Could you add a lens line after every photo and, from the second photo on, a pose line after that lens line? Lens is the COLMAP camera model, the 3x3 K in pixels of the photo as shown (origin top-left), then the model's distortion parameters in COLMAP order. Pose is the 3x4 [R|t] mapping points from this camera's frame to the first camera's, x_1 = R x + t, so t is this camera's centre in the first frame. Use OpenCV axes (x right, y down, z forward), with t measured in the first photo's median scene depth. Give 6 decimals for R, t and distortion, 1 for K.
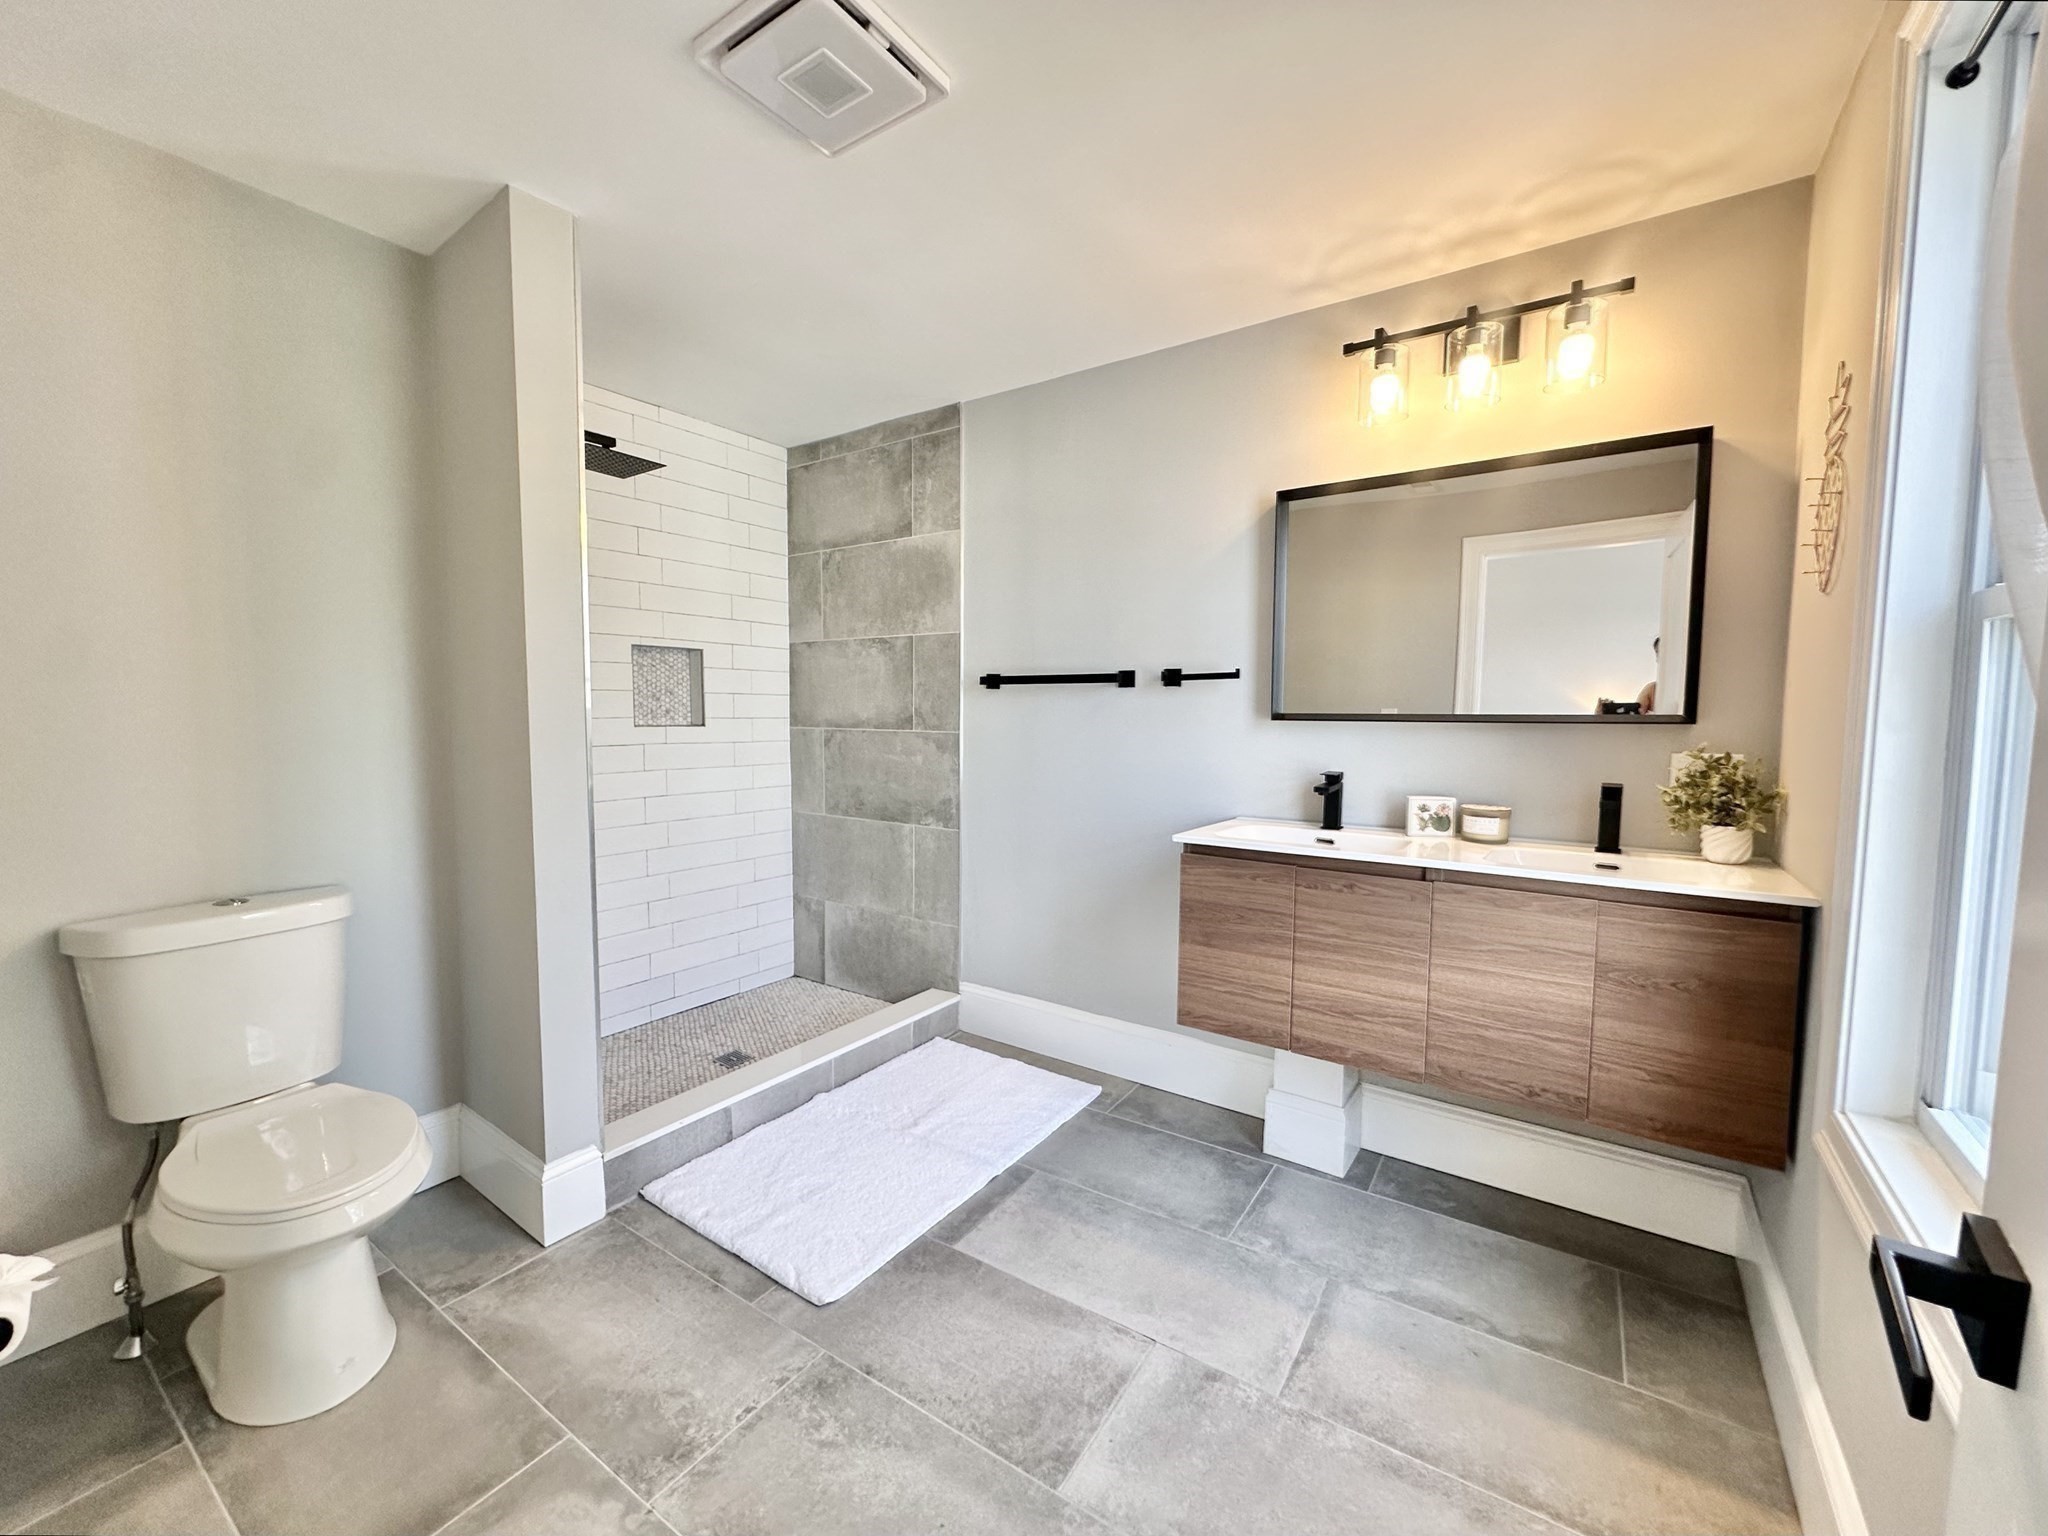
lens RADIAL K [[823.6, 0, 1024.0], [0, 823.6, 768.0], [0, 0, 1]] dist [0.000539, 0.000046]
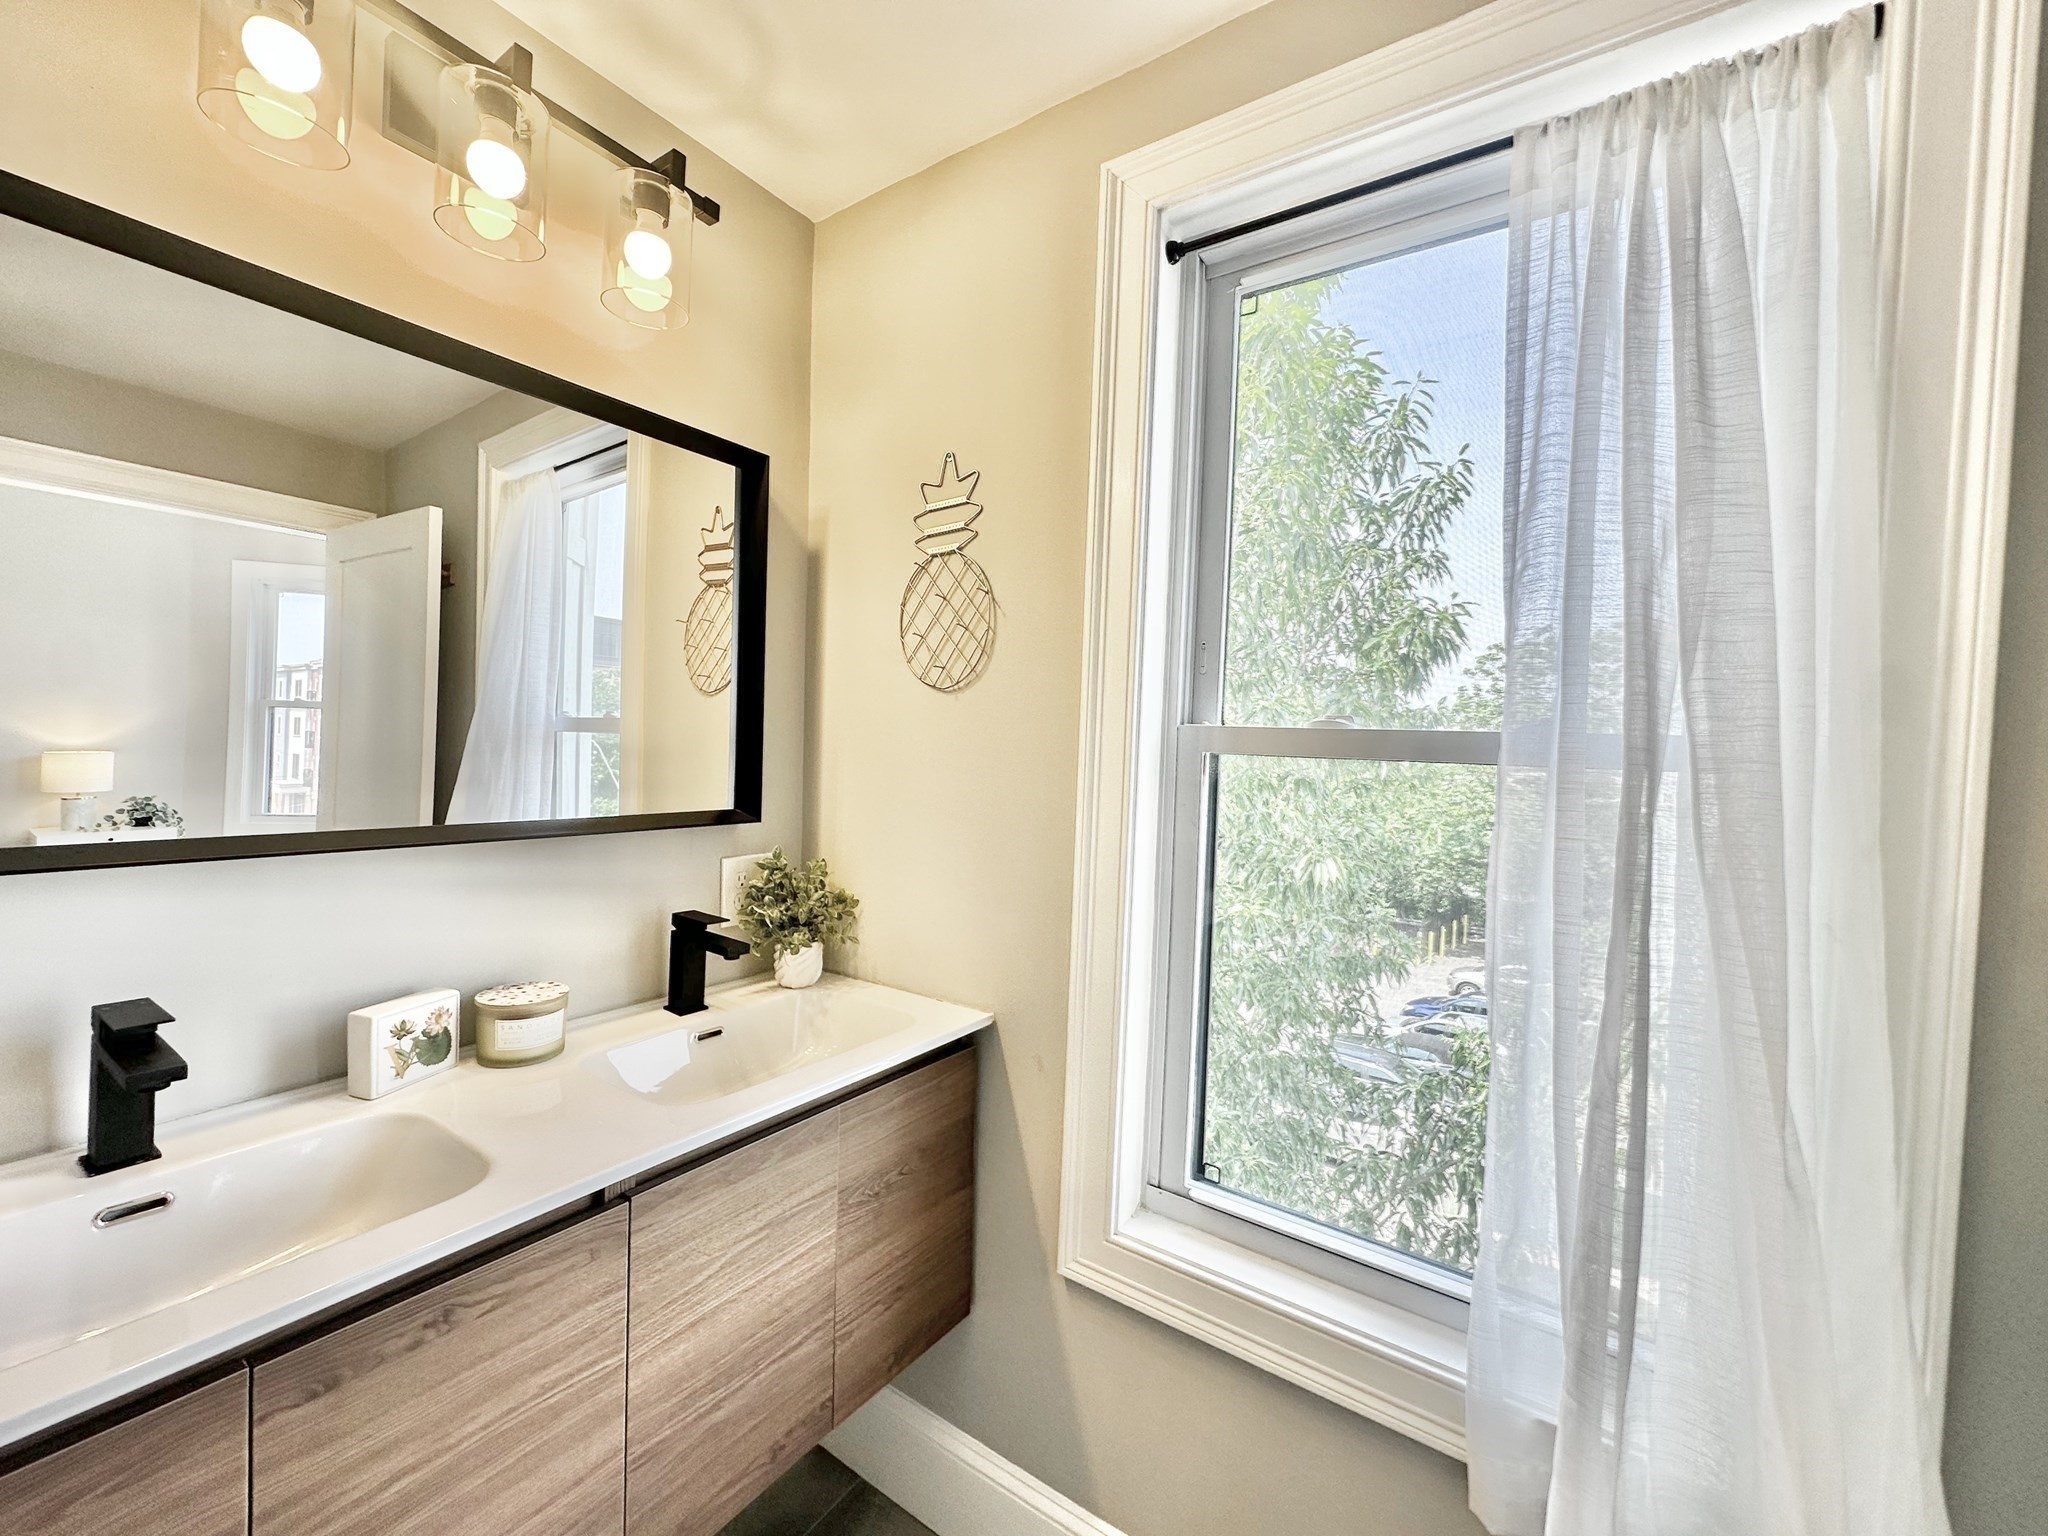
lens RADIAL K [[823.6, 0, 1024.0], [0, 823.6, 768.0], [0, 0, 1]] dist [0.000539, 0.000046]
pose [[-0.010818, -0.030285, 0.999483, 0.012656], [0.037088, 0.998841, 0.030667, -0.121455], [-0.999253, 0.037401, -0.009682, 0.750043]]
